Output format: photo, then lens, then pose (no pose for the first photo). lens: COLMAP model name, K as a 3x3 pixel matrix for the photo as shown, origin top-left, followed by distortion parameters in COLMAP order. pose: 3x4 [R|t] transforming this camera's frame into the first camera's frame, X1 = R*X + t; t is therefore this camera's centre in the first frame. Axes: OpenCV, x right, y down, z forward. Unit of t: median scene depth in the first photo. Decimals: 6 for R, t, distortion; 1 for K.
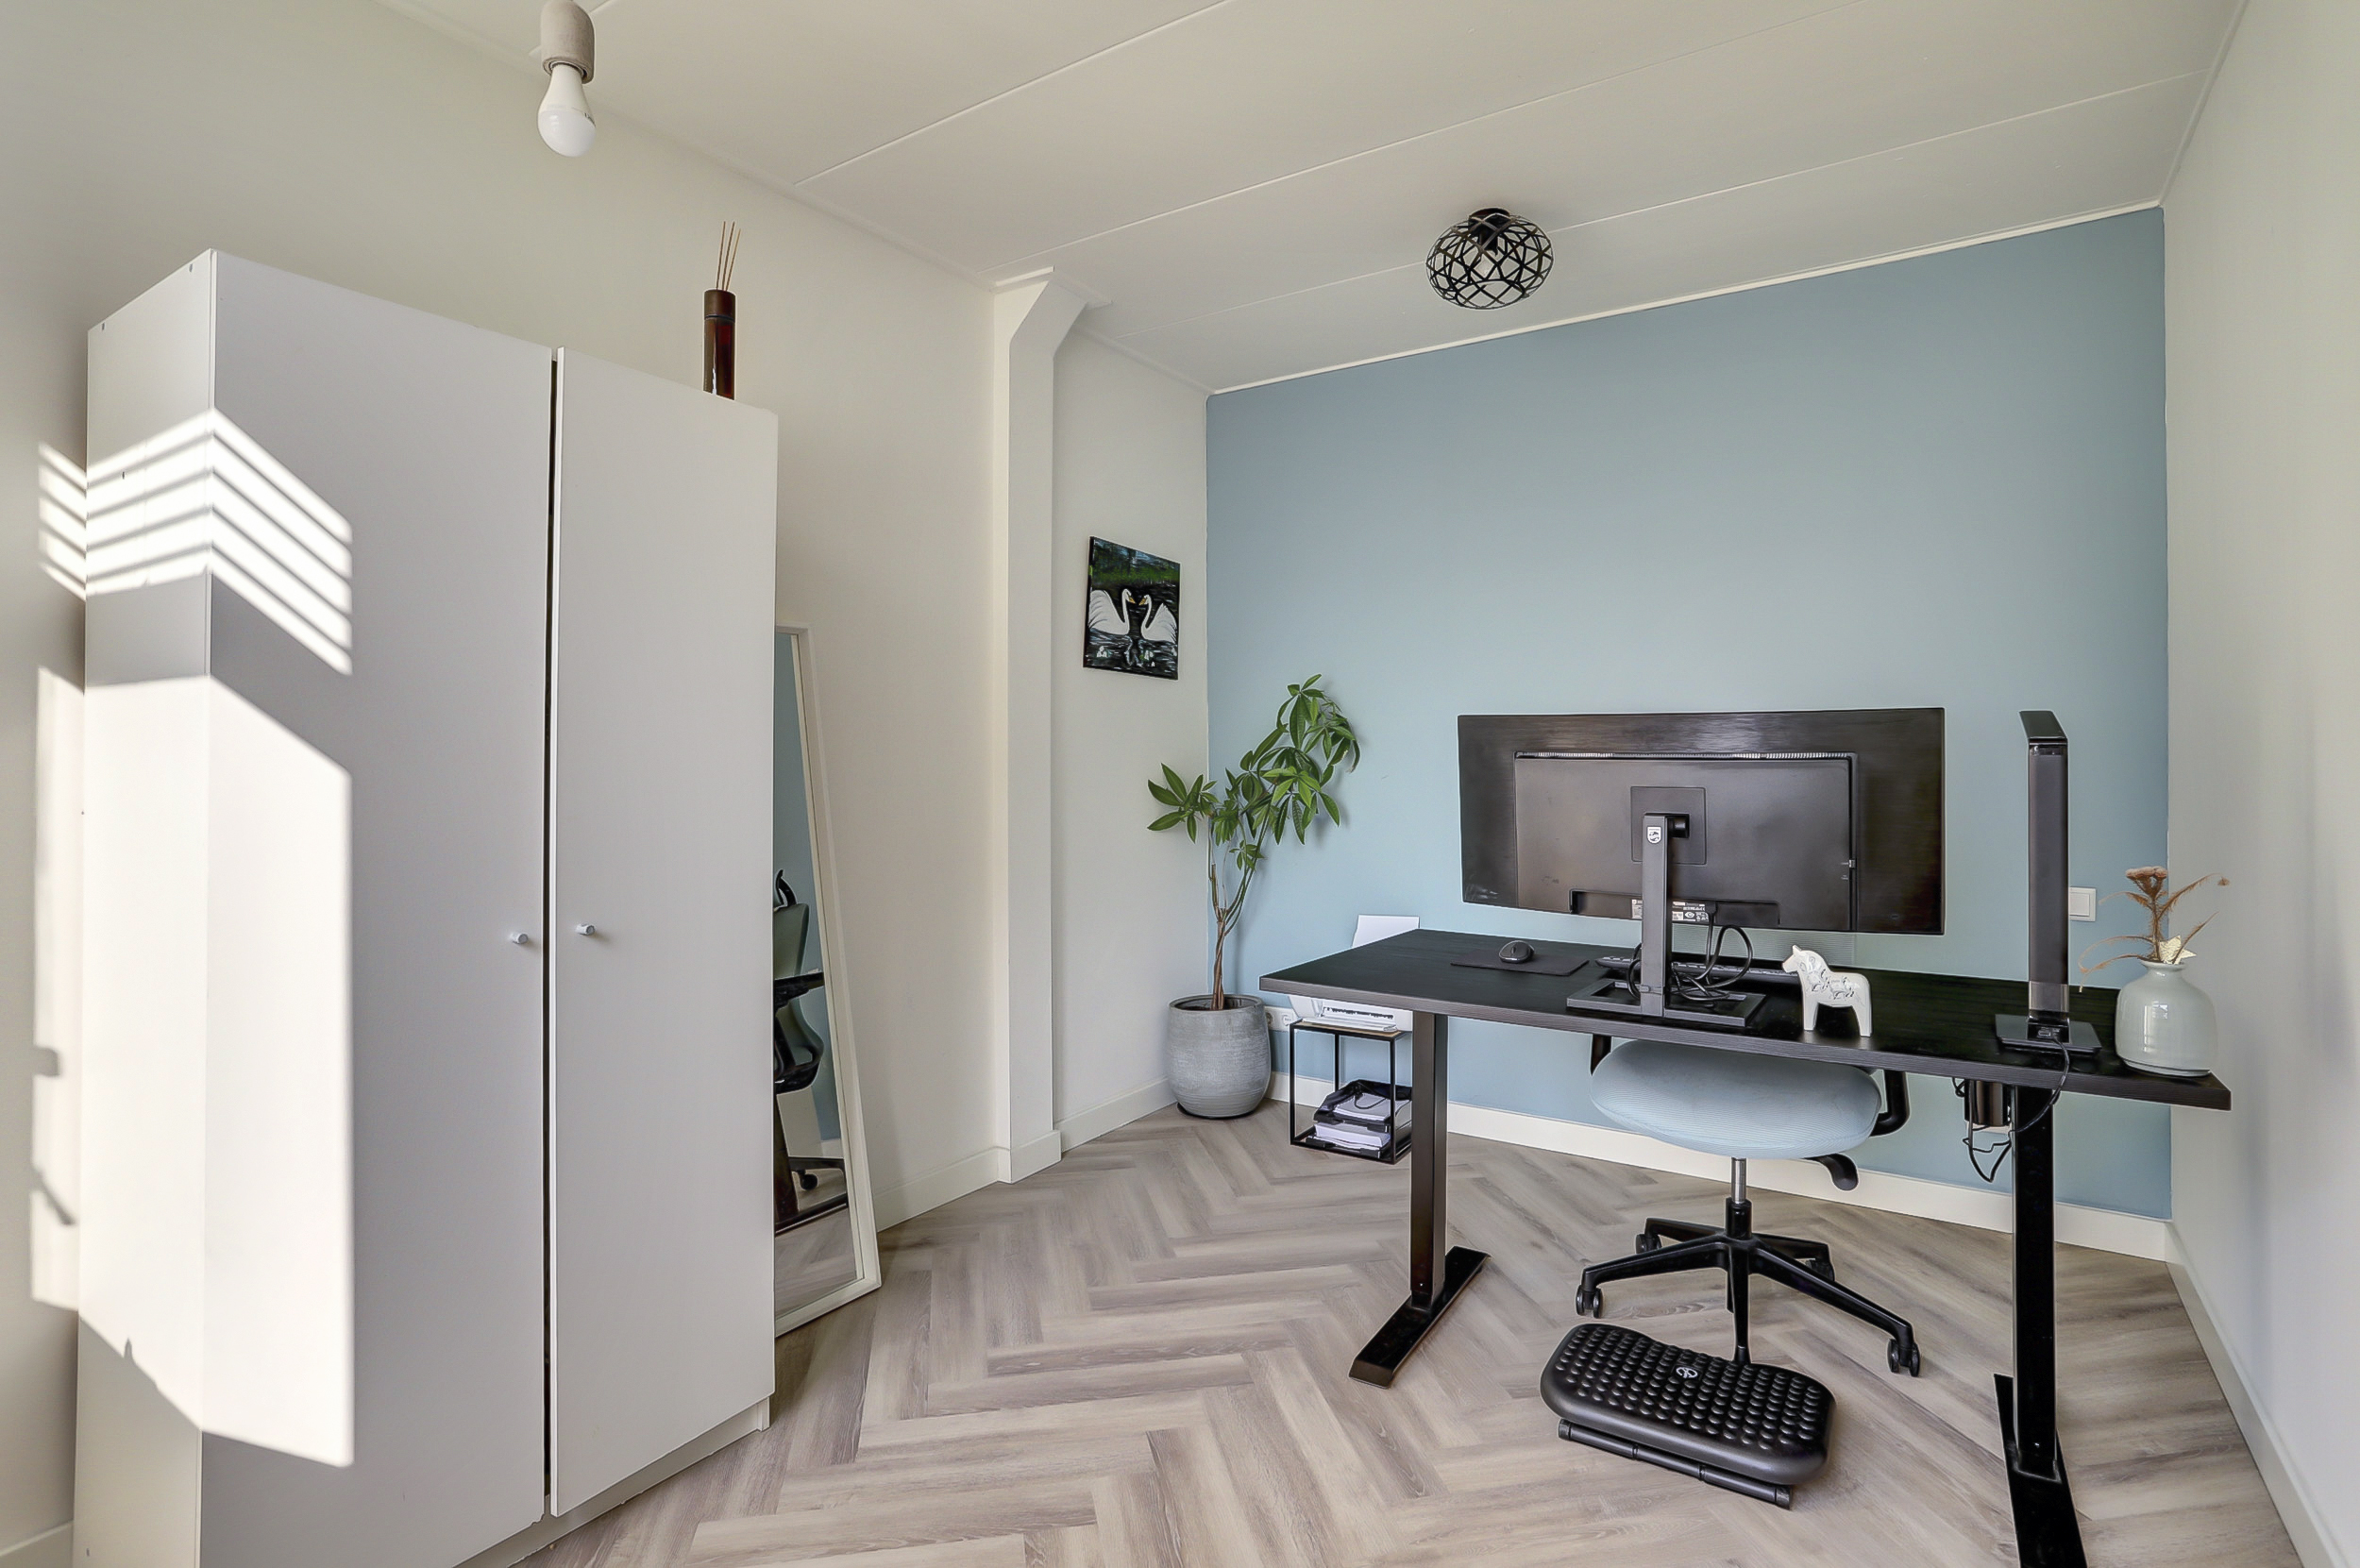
lens RADIAL K [[1155.7, 0, 1176.3], [0, 1155.7, 763.2], [0, 0, 1]] dist [-0.061209, 0.030461]
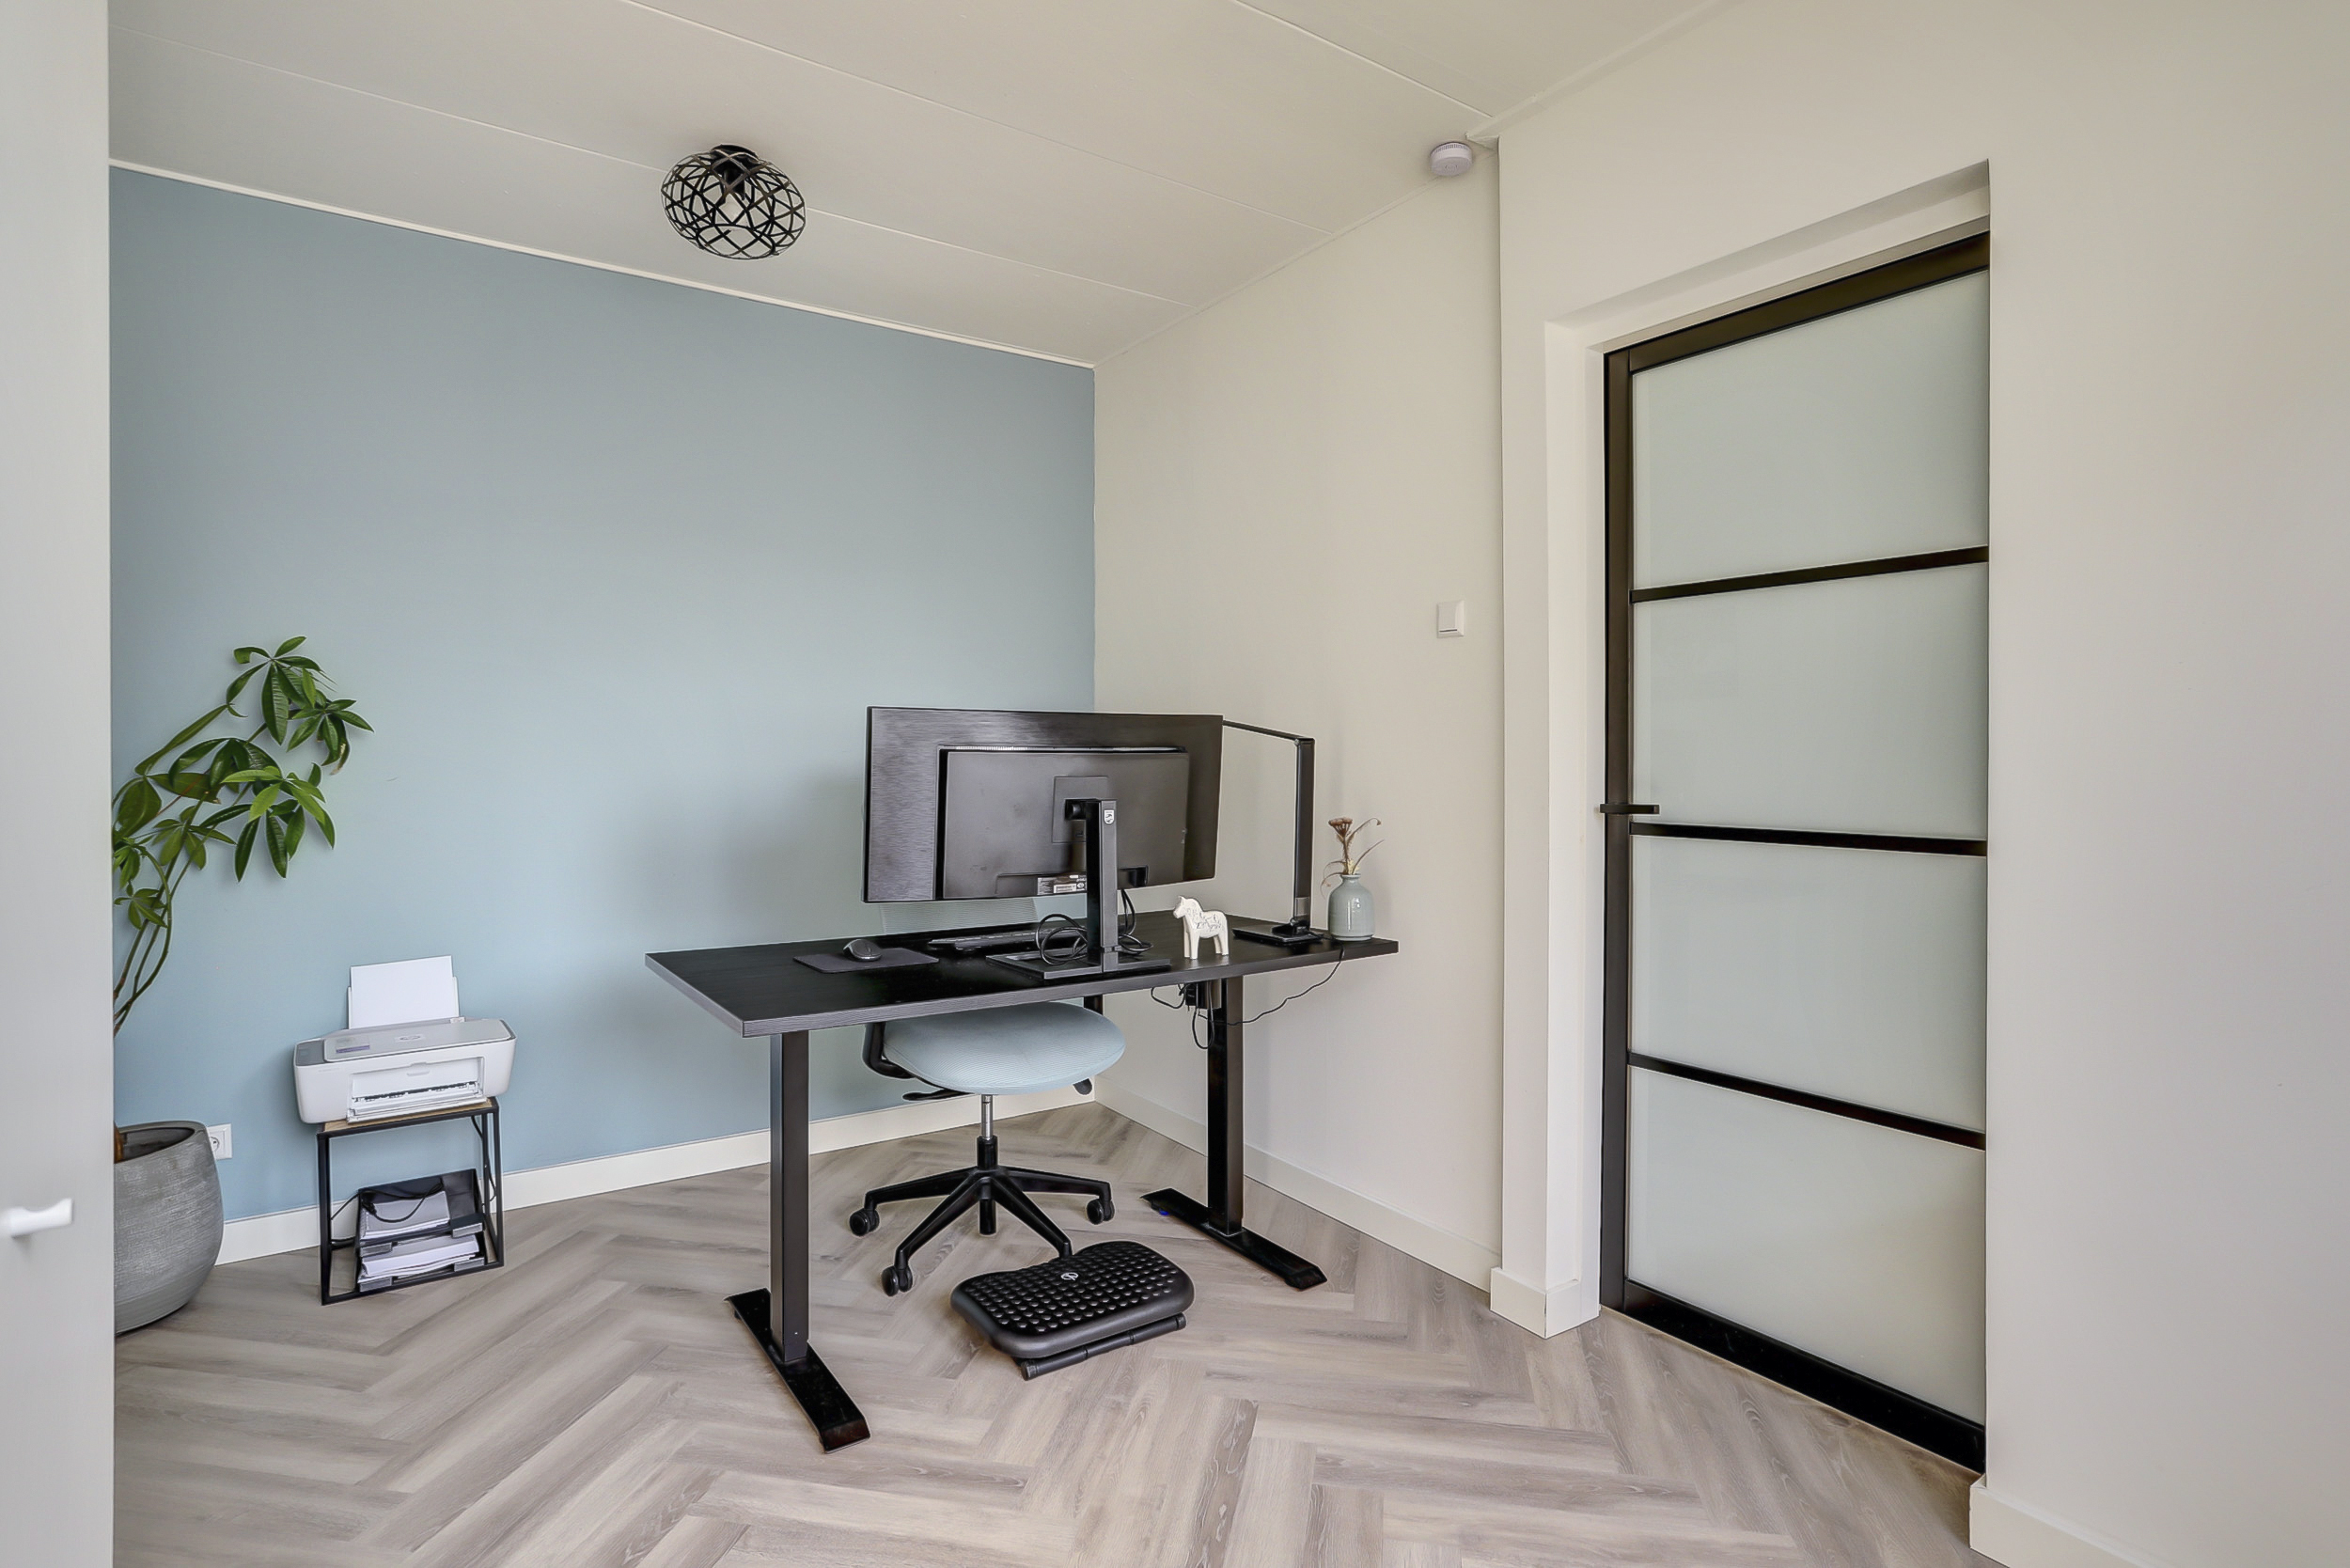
lens RADIAL K [[1177.2, 0, 1181.5], [0, 1177.2, 766.1], [0, 0, 1]] dist [-0.063085, 0.032302]
pose [[0.357502, -0.010360, 0.933855, -0.540513], [0.004424, 0.999946, 0.009400, -0.000087], [-0.933902, 0.000771, 0.357528, 0.396057]]
